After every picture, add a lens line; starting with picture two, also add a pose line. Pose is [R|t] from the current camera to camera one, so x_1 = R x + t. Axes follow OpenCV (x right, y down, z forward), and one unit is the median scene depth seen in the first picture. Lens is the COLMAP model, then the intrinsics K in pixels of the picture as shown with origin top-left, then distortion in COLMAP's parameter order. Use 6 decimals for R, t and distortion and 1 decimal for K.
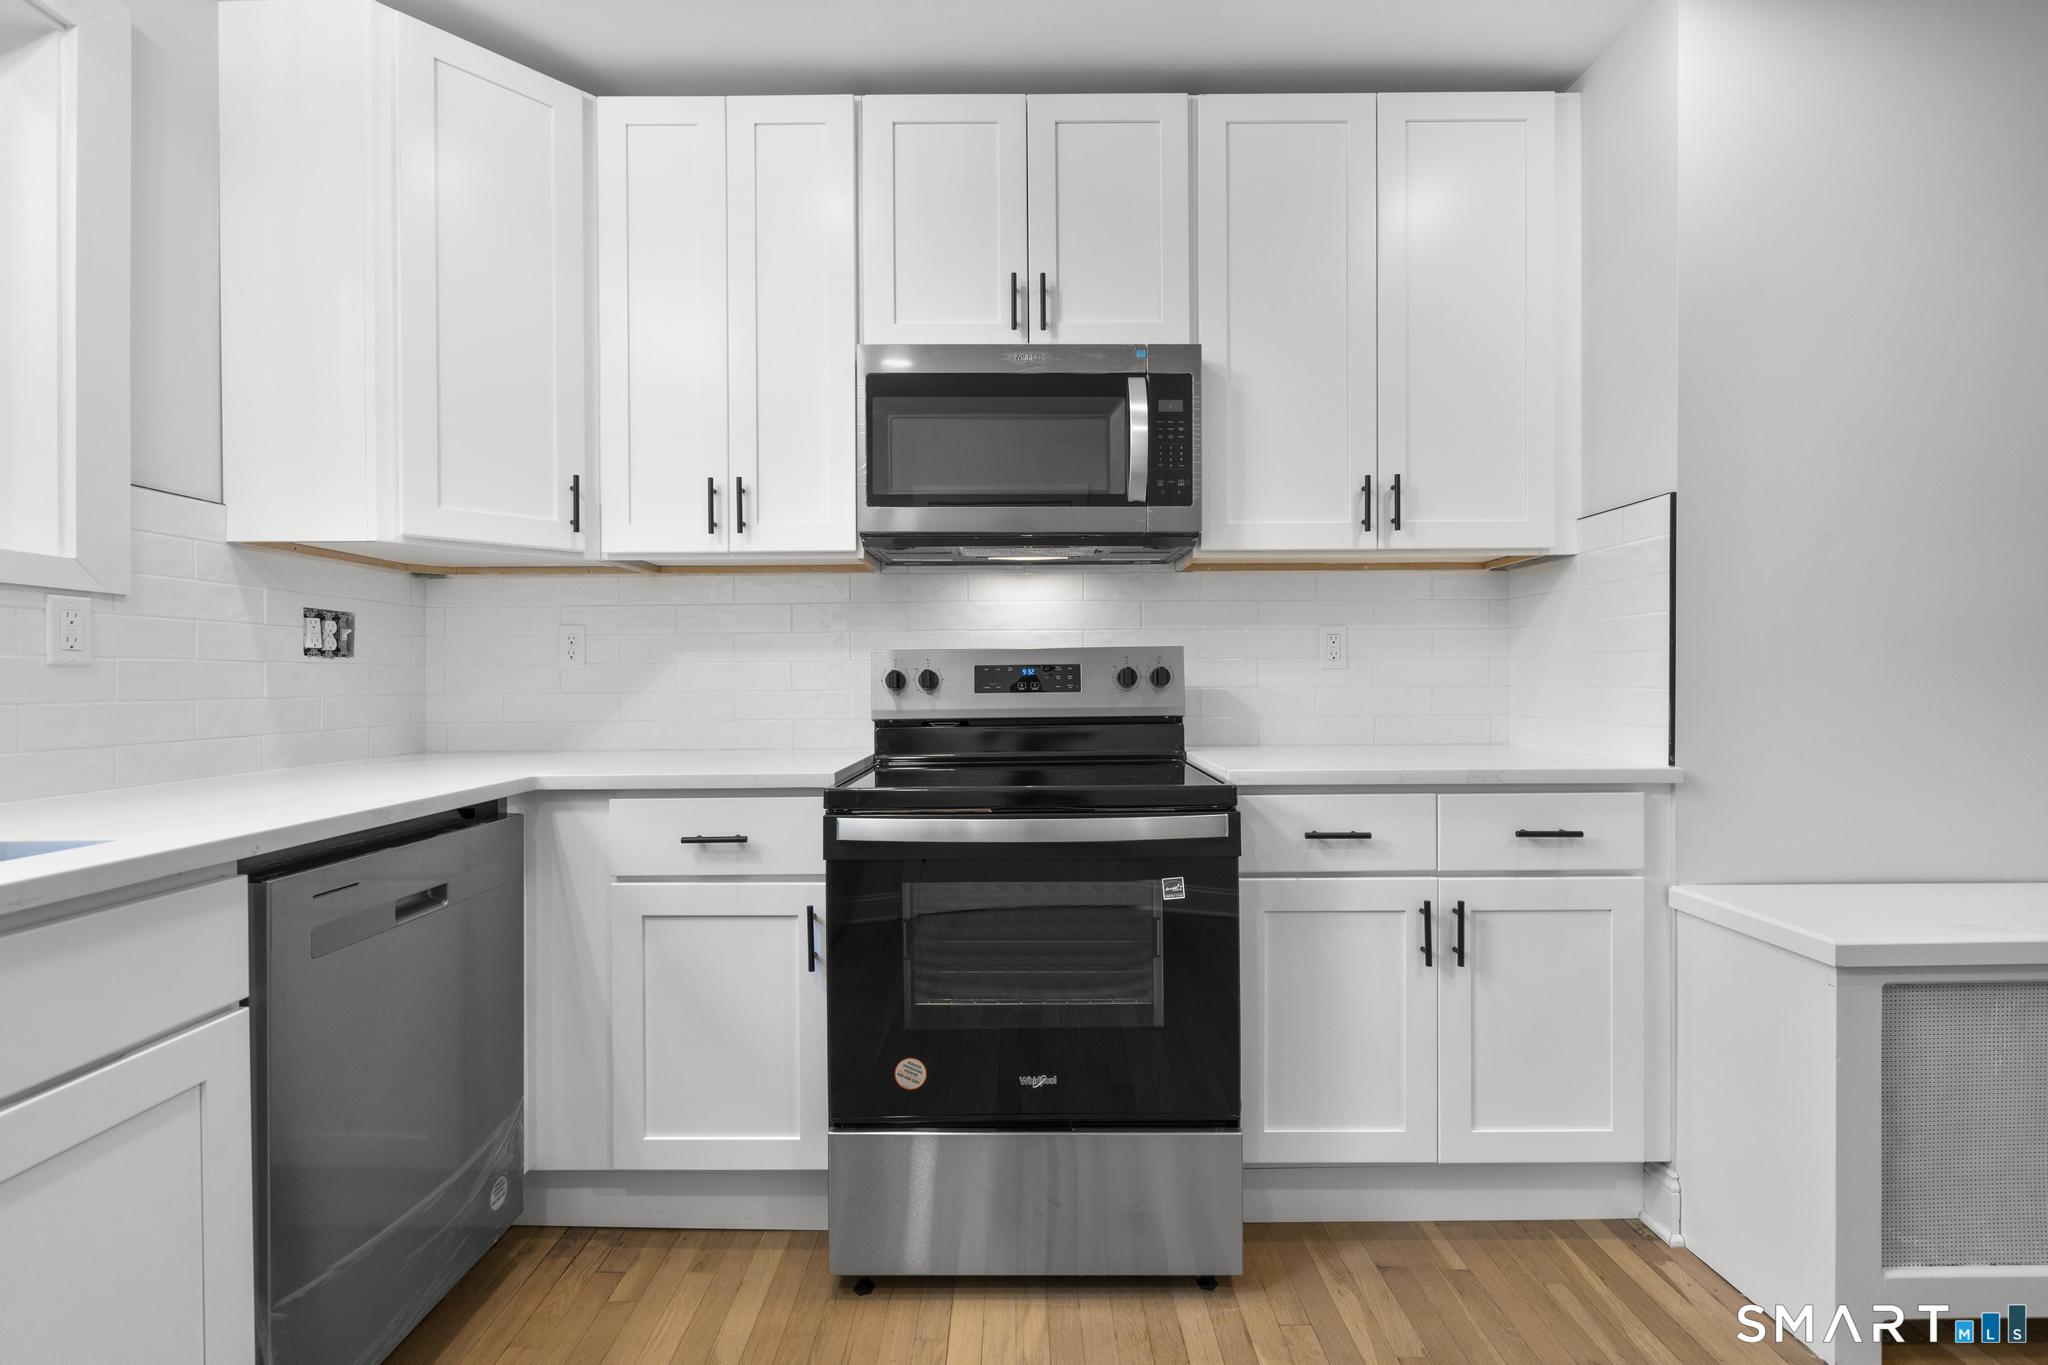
lens RADIAL K [[913.1, 0, 1024.1], [0, 913.1, 688.3], [0, 0, 1]] dist [-0.009227, 0.004217]
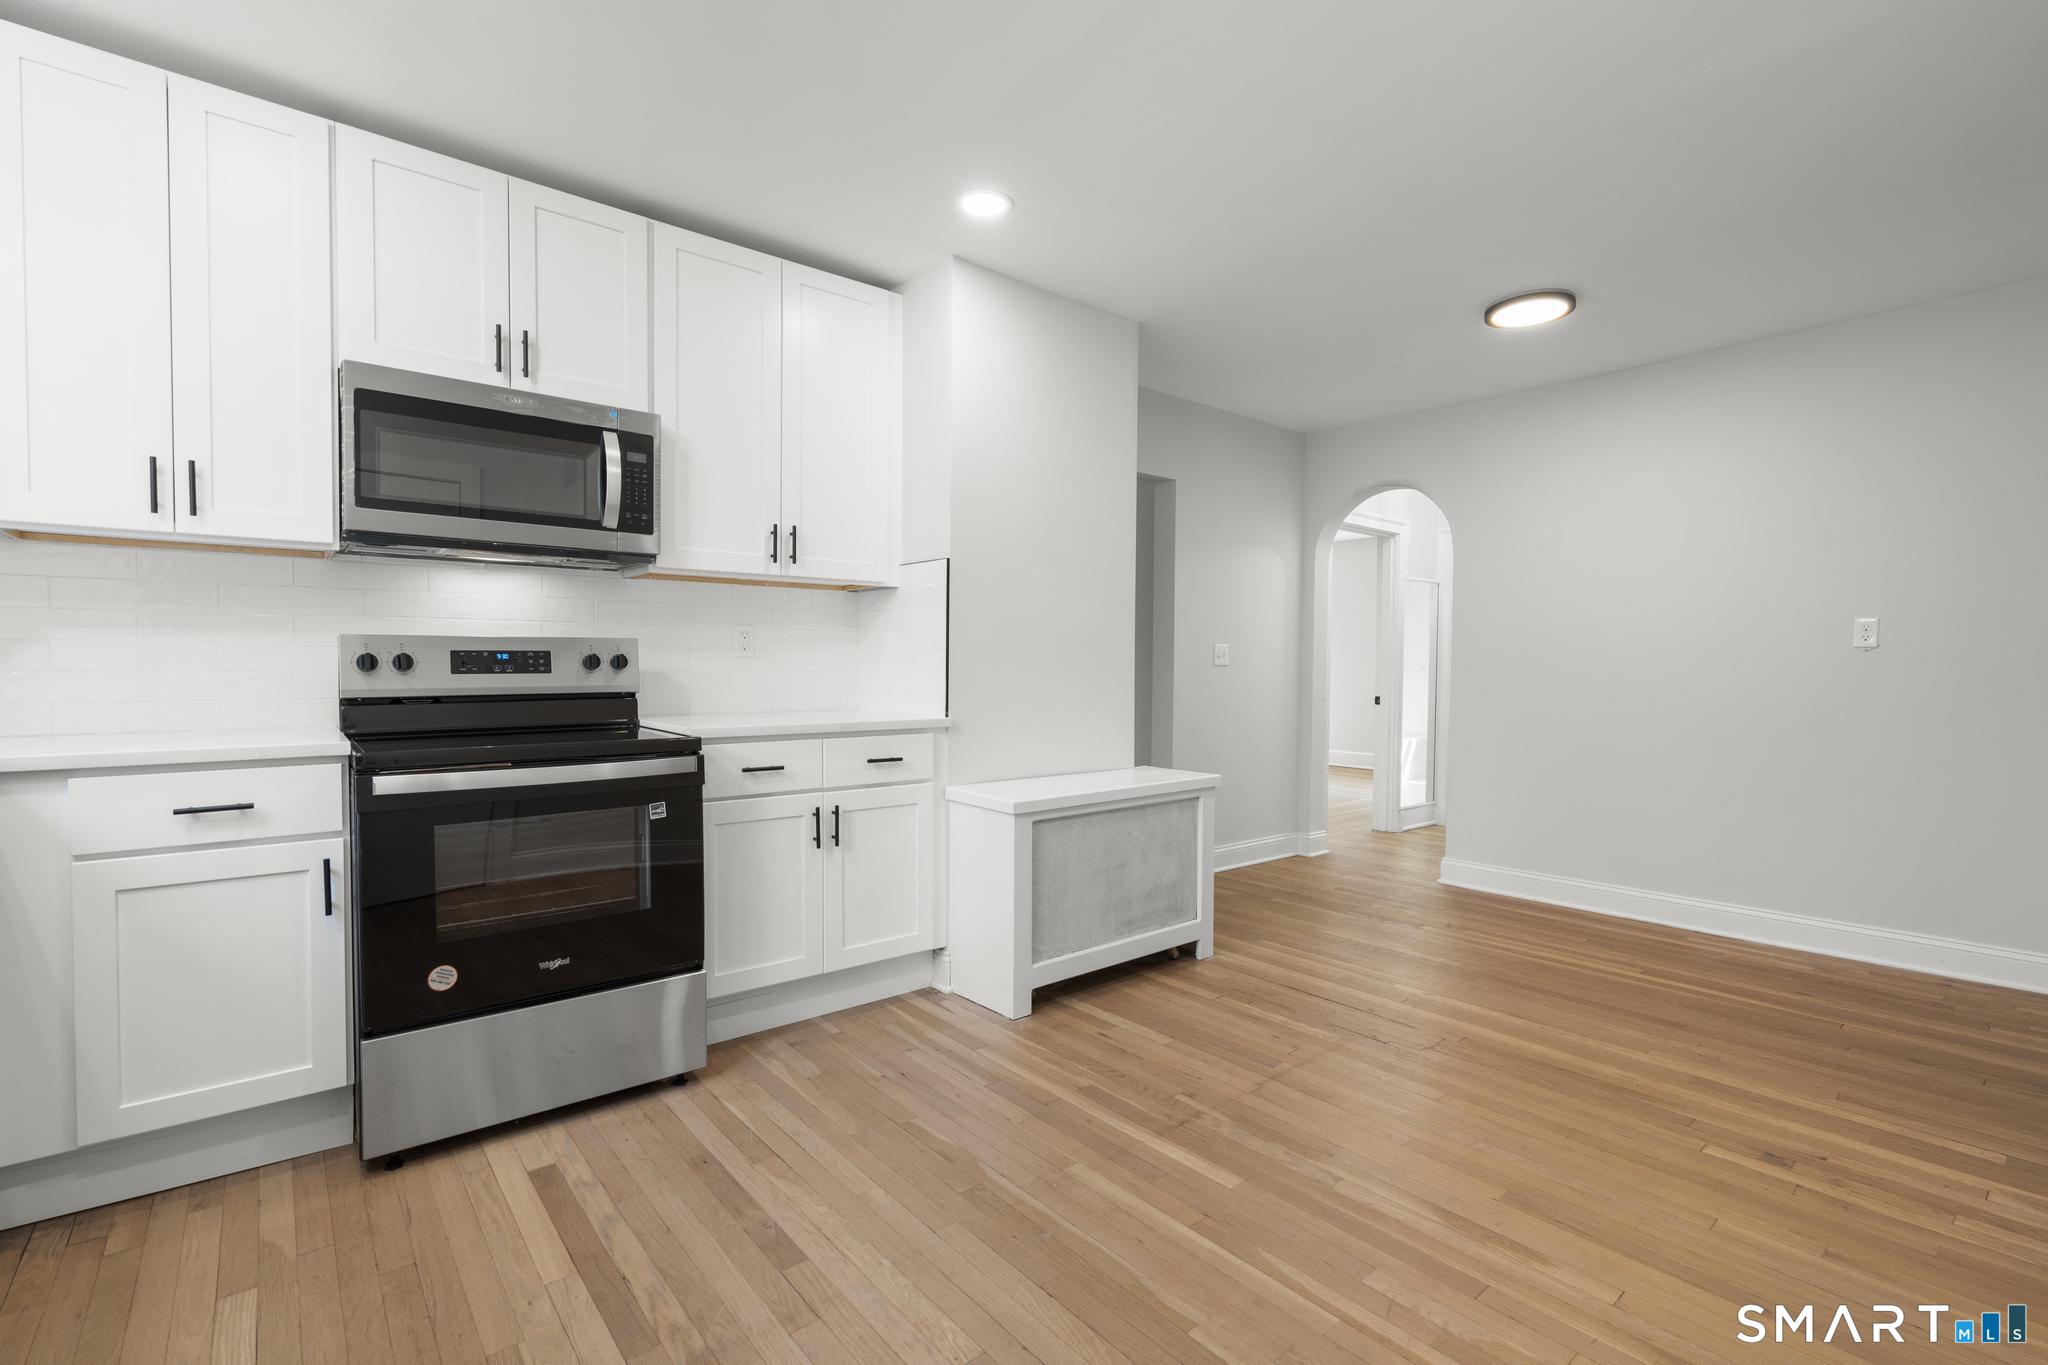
lens RADIAL K [[913.1, 0, 1024.1], [0, 913.1, 688.3], [0, 0, 1]] dist [-0.009227, 0.004217]
pose [[0.770061, -0.006654, 0.637935, -0.278585], [-0.005348, 0.999843, 0.016884, 0.000224], [-0.637948, -0.016414, 0.769905, -0.423983]]
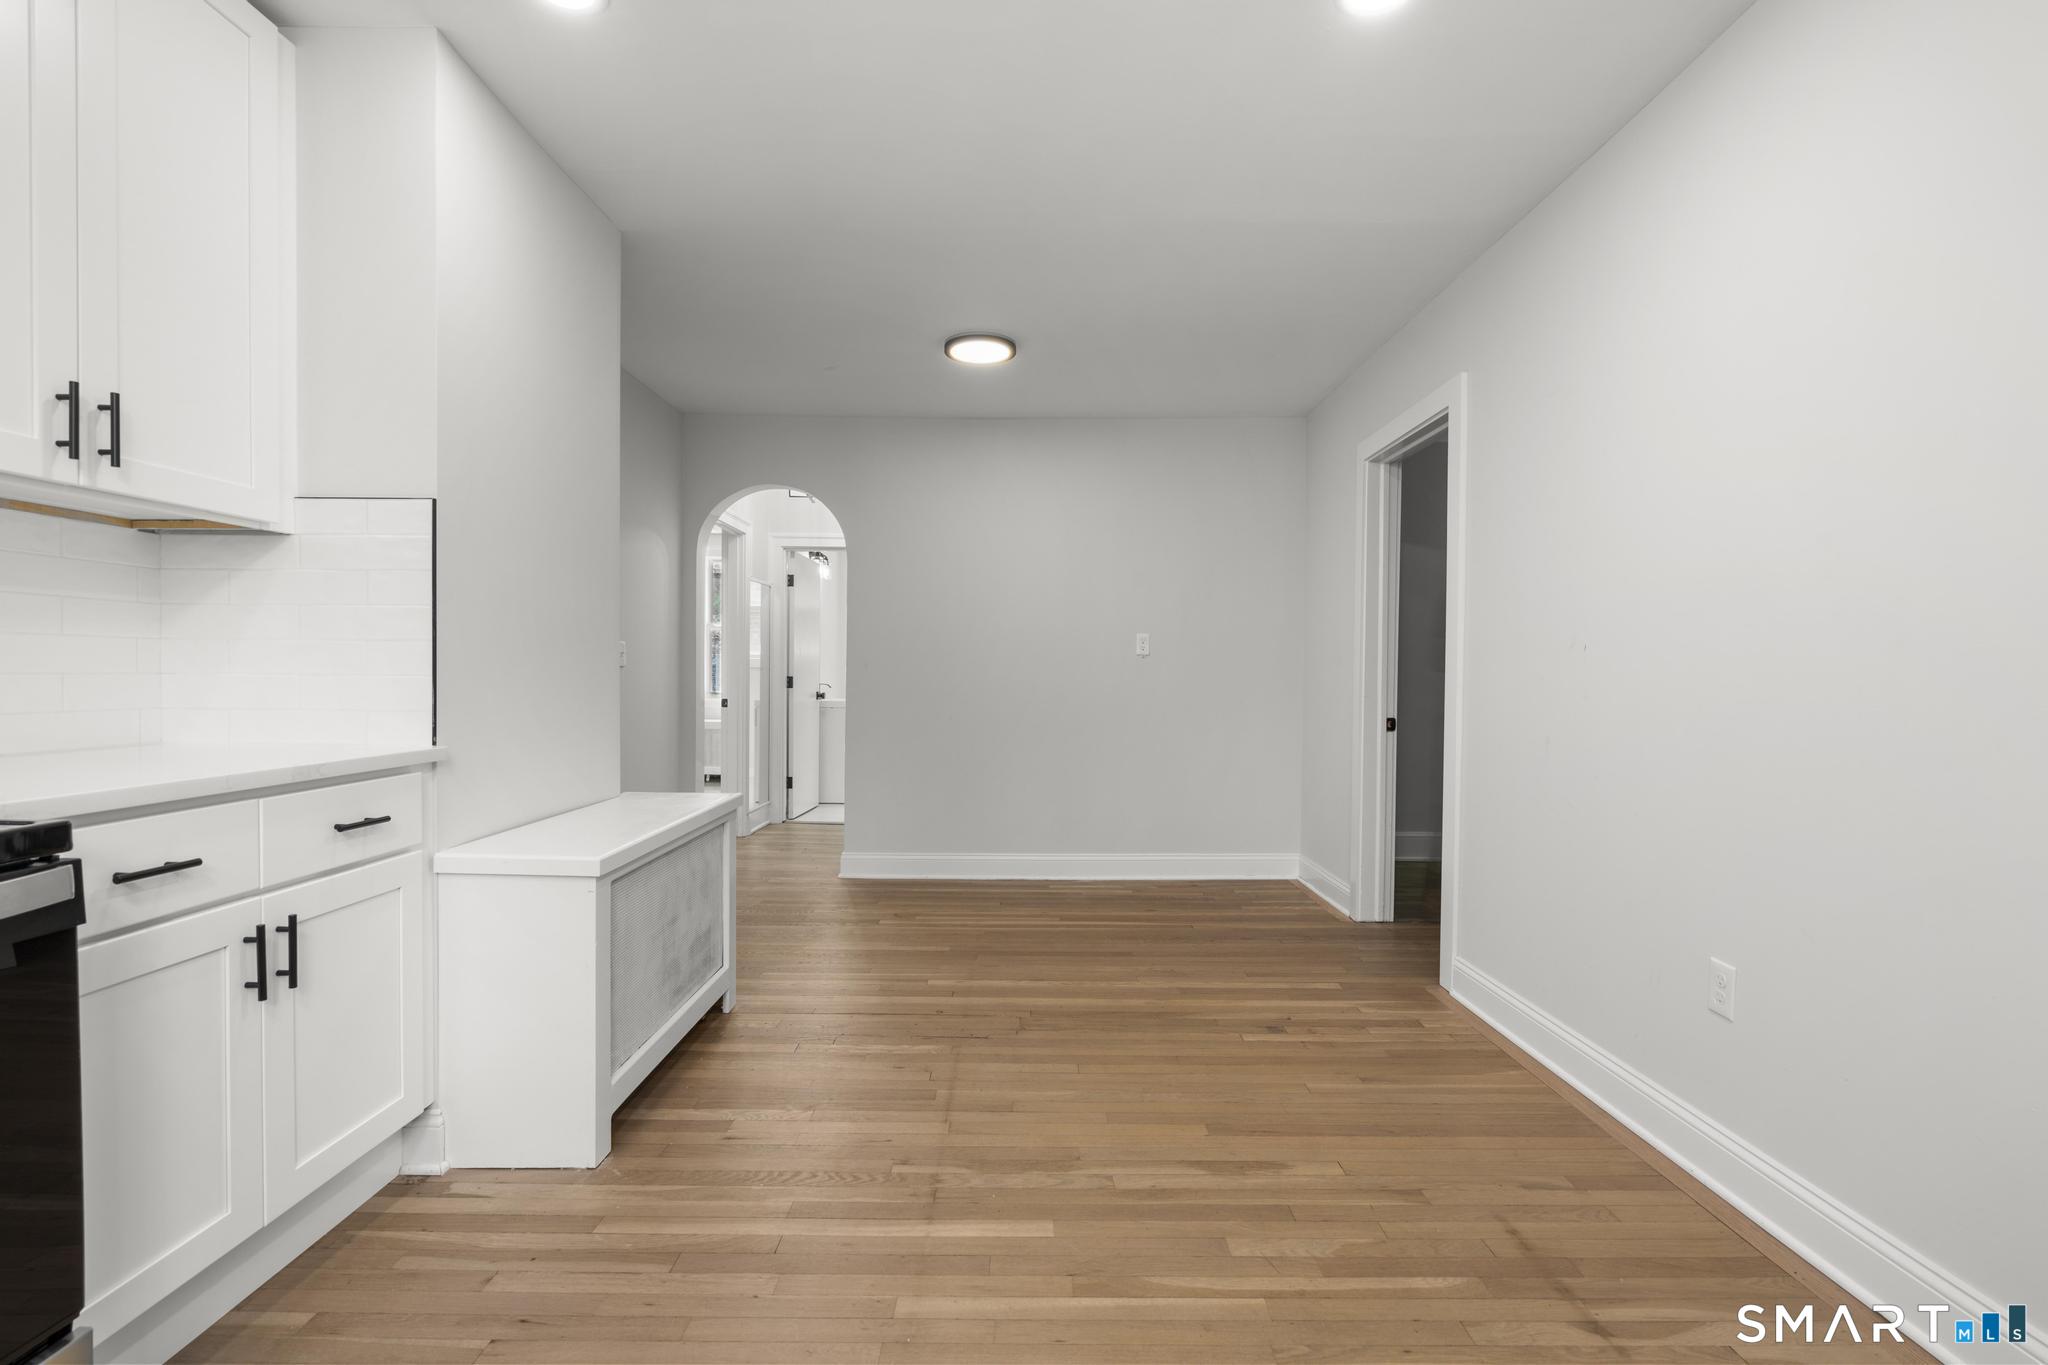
lens RADIAL K [[913.1, 0, 1024.1], [0, 913.1, 688.3], [0, 0, 1]] dist [-0.009227, 0.004217]
pose [[0.006664, -0.012251, 0.999903, -0.391193], [-0.000923, 0.999924, 0.012257, 0.000995], [-0.999977, -0.001005, 0.006652, 0.273533]]
